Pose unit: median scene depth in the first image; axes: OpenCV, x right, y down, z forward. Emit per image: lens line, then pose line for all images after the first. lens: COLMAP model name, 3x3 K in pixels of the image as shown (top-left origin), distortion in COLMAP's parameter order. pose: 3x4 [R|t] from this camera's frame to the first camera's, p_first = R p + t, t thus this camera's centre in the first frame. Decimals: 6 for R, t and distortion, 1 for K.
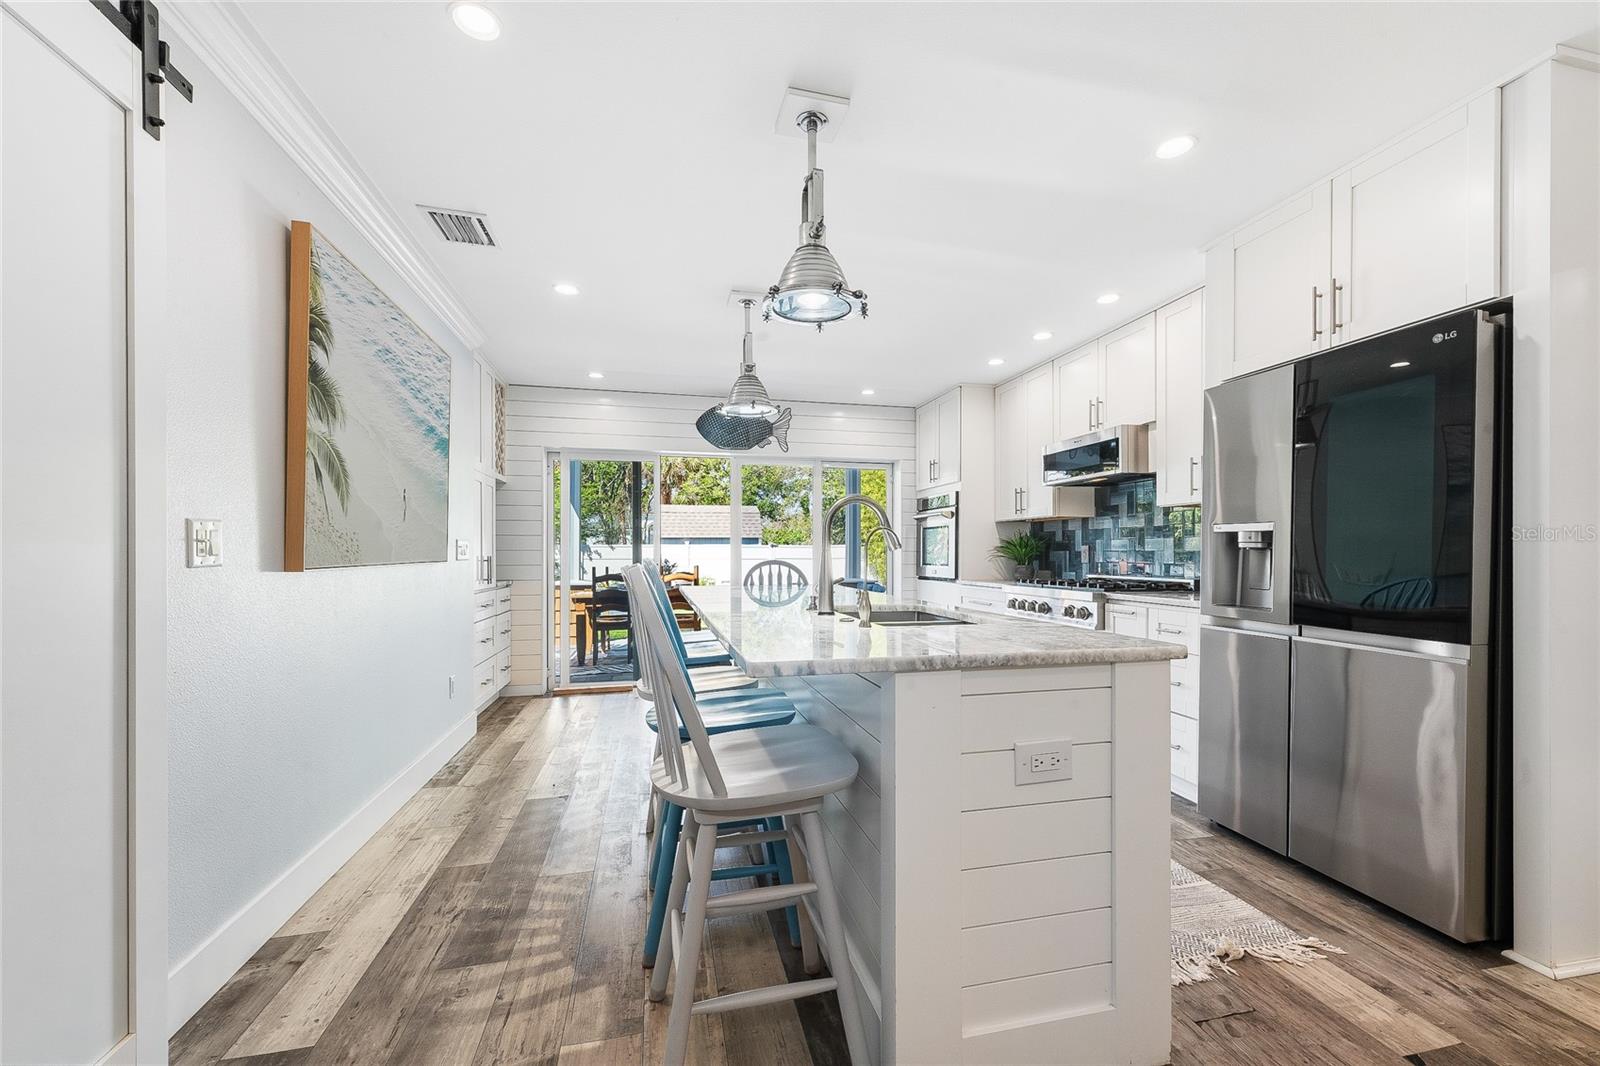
lens RADIAL K [[651.6, 0, 798.8], [0, 651.6, 559.4], [0, 0, 1]] dist [0.001906, 0.000392]
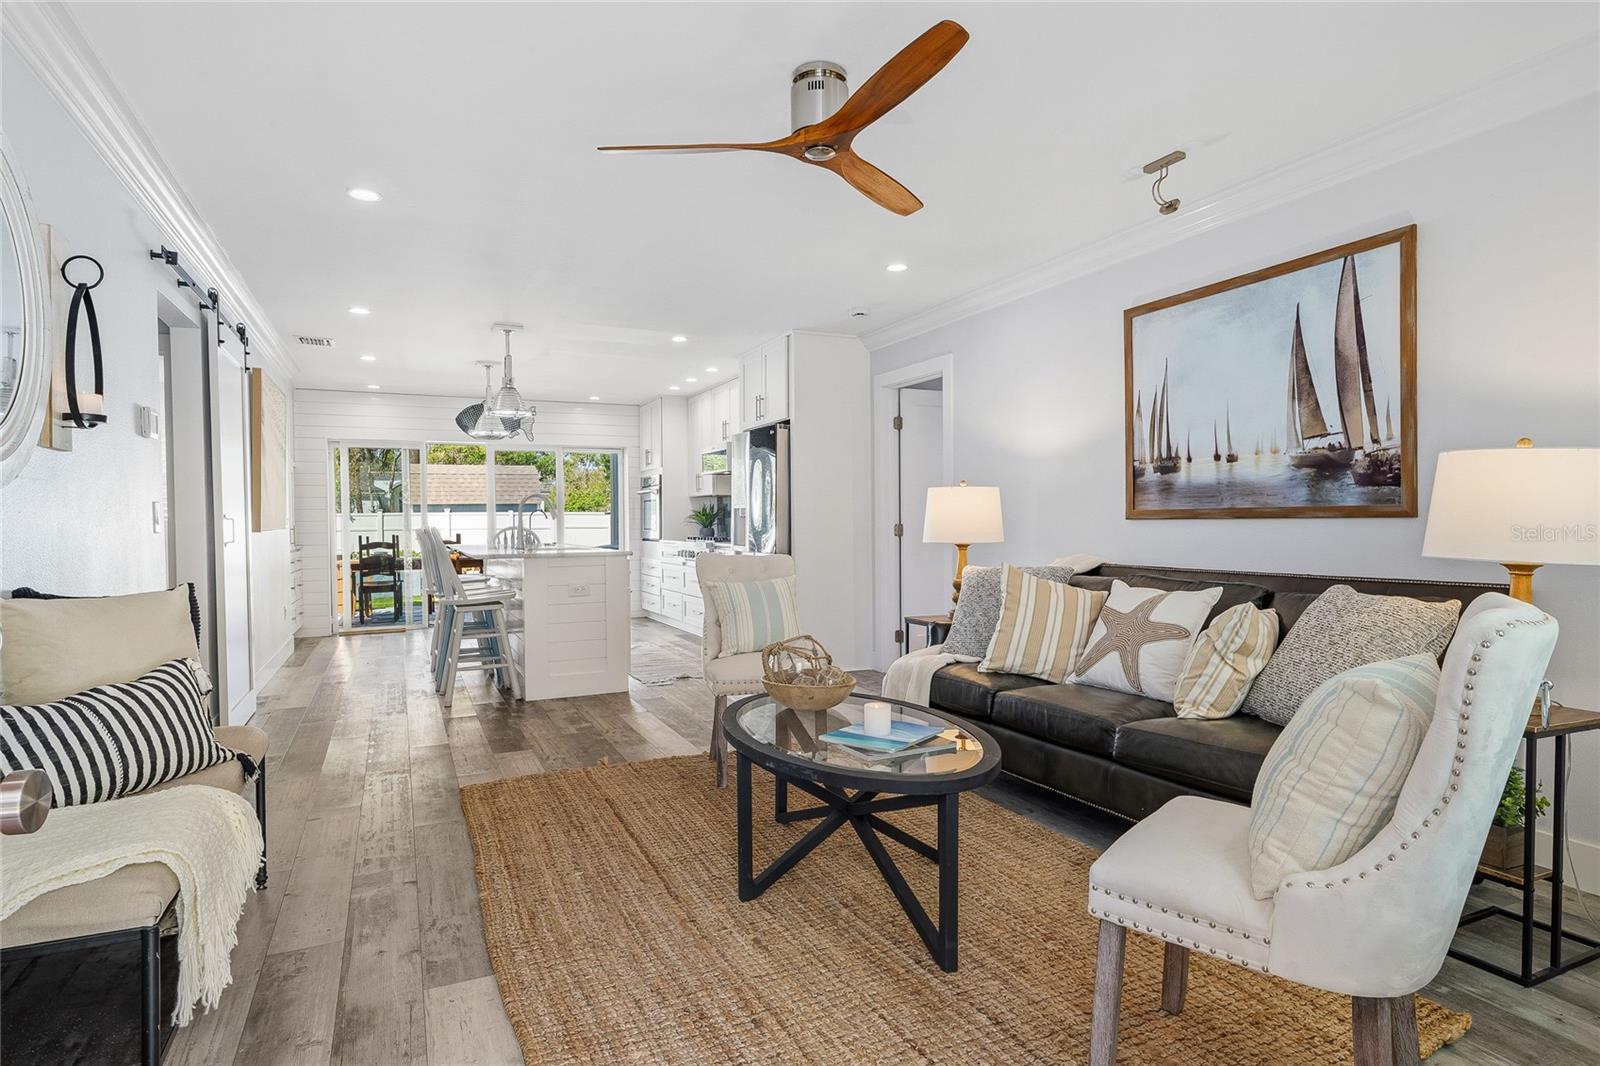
lens RADIAL K [[871.9, 0, 800.4], [0, 871.9, 534.8], [0, 0, 1]] dist [0.004849, -0.001683]
pose [[0.976700, -0.012472, 0.214246, 0.134912], [0.011185, 0.999911, 0.007217, 0.011454], [-0.214317, -0.004653, 0.976753, -0.830347]]
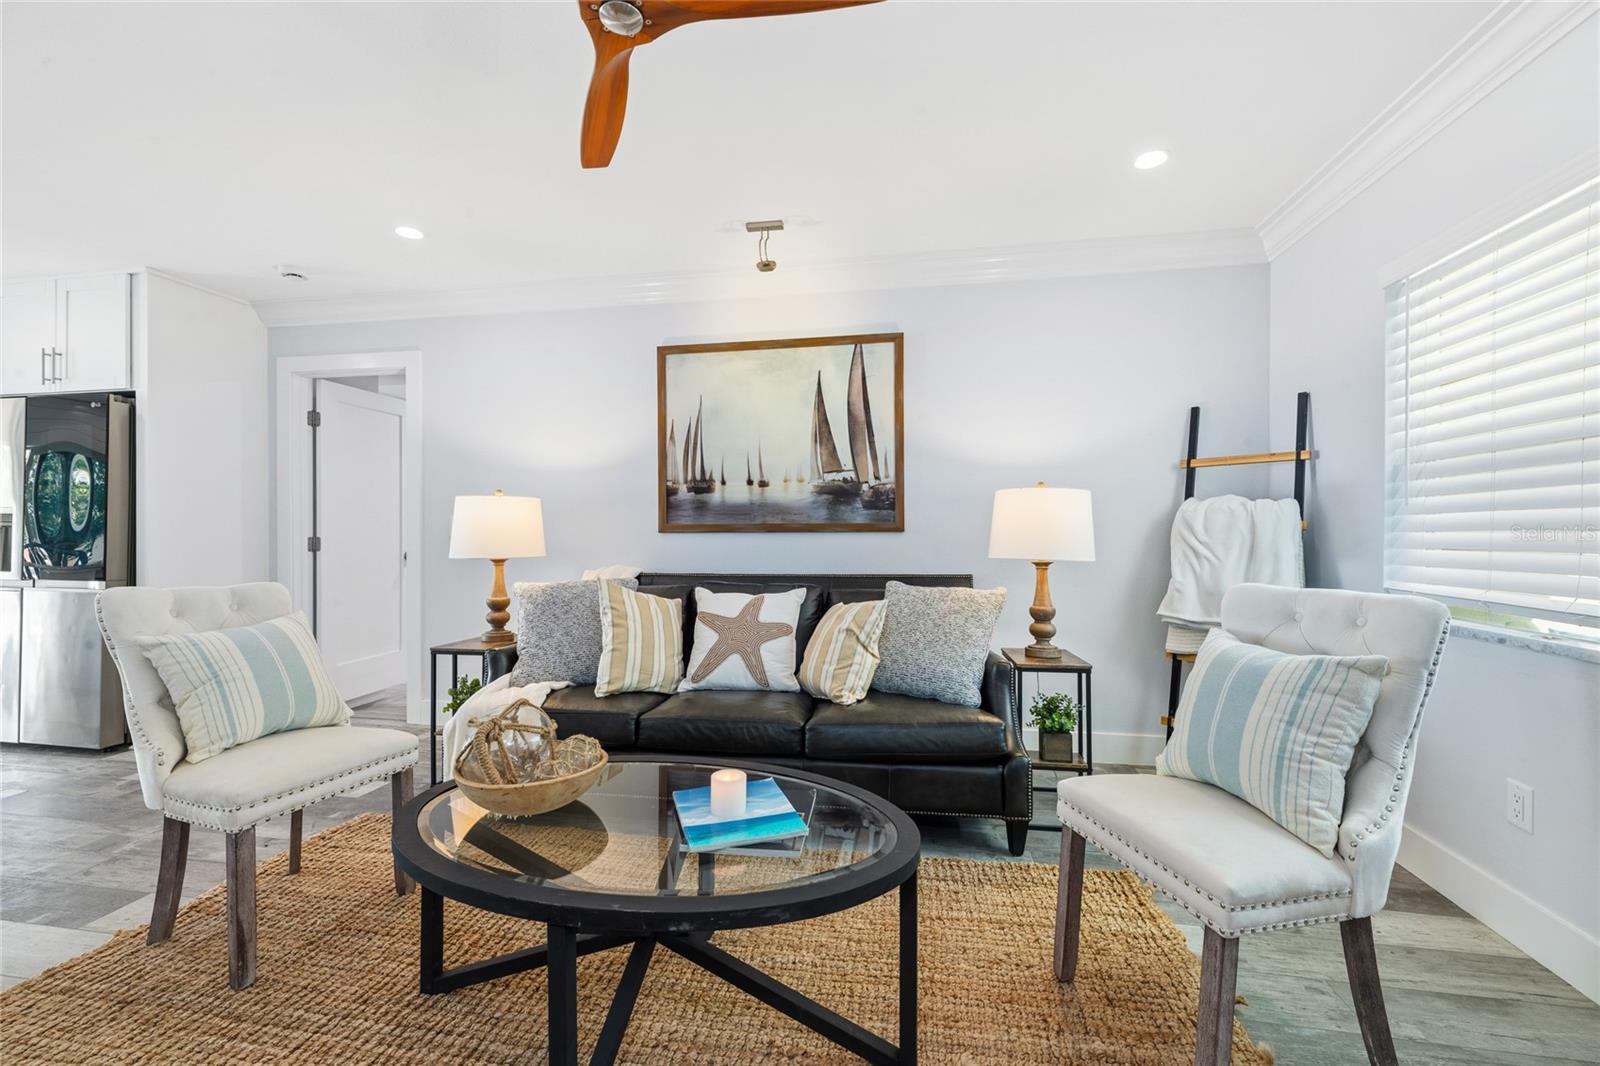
lens RADIAL K [[651.6, 0, 807.9], [0, 651.6, 526.9], [0, 0, 1]] dist [0.001906, 0.000392]
pose [[0.381492, 0.001832, 0.924370, 0.037901], [0.012164, 0.999902, -0.007001, 0.007074], [-0.924292, 0.013915, 0.381432, -0.509957]]
